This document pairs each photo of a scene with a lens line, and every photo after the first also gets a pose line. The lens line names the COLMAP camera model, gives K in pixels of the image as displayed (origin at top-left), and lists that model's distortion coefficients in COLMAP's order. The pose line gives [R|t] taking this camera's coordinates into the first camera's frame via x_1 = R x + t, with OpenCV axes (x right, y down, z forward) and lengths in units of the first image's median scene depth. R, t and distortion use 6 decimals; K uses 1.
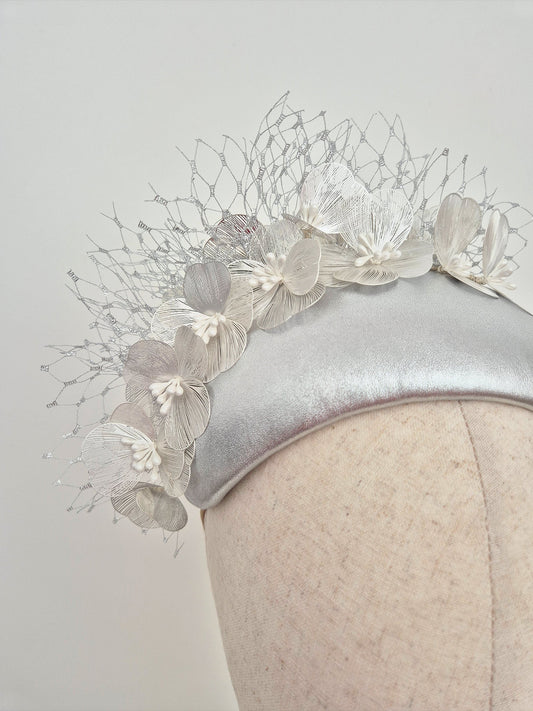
lens RADIAL K [[496.3, 0, 264.6], [0, 496.3, 353.8], [0, 0, 1]] dist [0.023174, -0.012048]
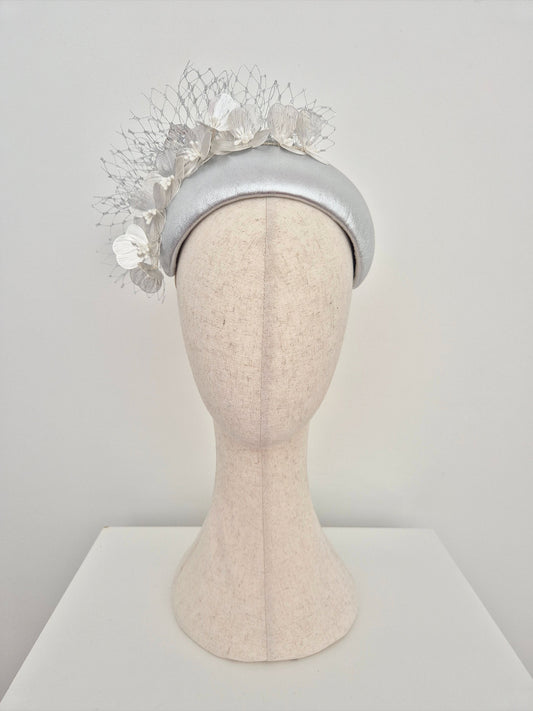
lens RADIAL K [[496.3, 0, 268.3], [0, 496.3, 355.2], [0, 0, 1]] dist [0.023174, -0.012048]
pose [[0.989784, -0.028689, -0.139656, 0.600877], [0.039103, 0.996608, 0.072408, 0.555934], [0.137105, -0.077129, 0.987549, -1.096658]]
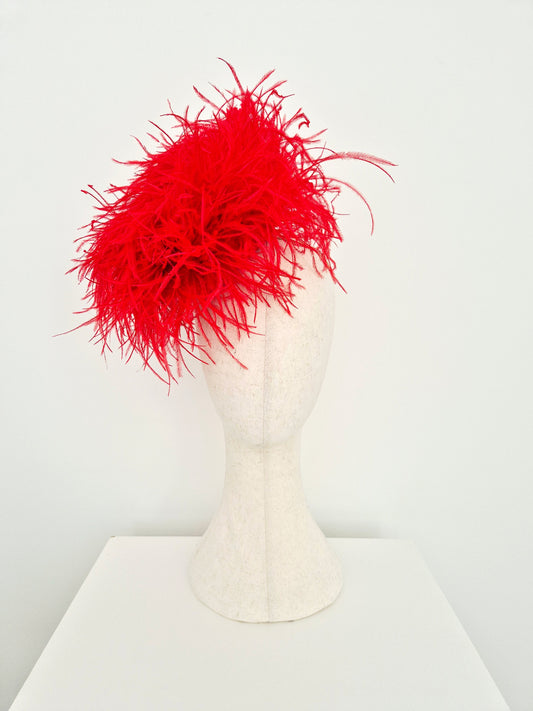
lens RADIAL K [[496.3, 0, 264.4], [0, 496.3, 354.8], [0, 0, 1]] dist [0.023174, -0.012048]
pose [[0.989582, -0.038296, -0.138787, 0.662275], [0.044196, 0.998235, 0.039679, 0.484552], [0.137022, -0.045399, 0.989527, -1.681719]]
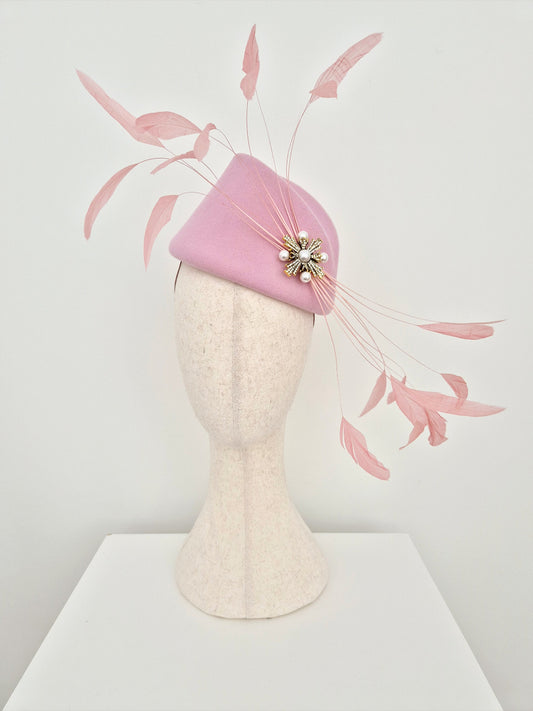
lens RADIAL K [[496.3, 0, 271.0], [0, 496.3, 353.7], [0, 0, 1]] dist [0.023174, -0.012048]
pose [[0.977095, -0.035304, -0.209856, 1.018302], [0.048994, 0.996971, 0.060397, 0.441106], [0.207088, -0.069295, 0.975865, -1.591962]]
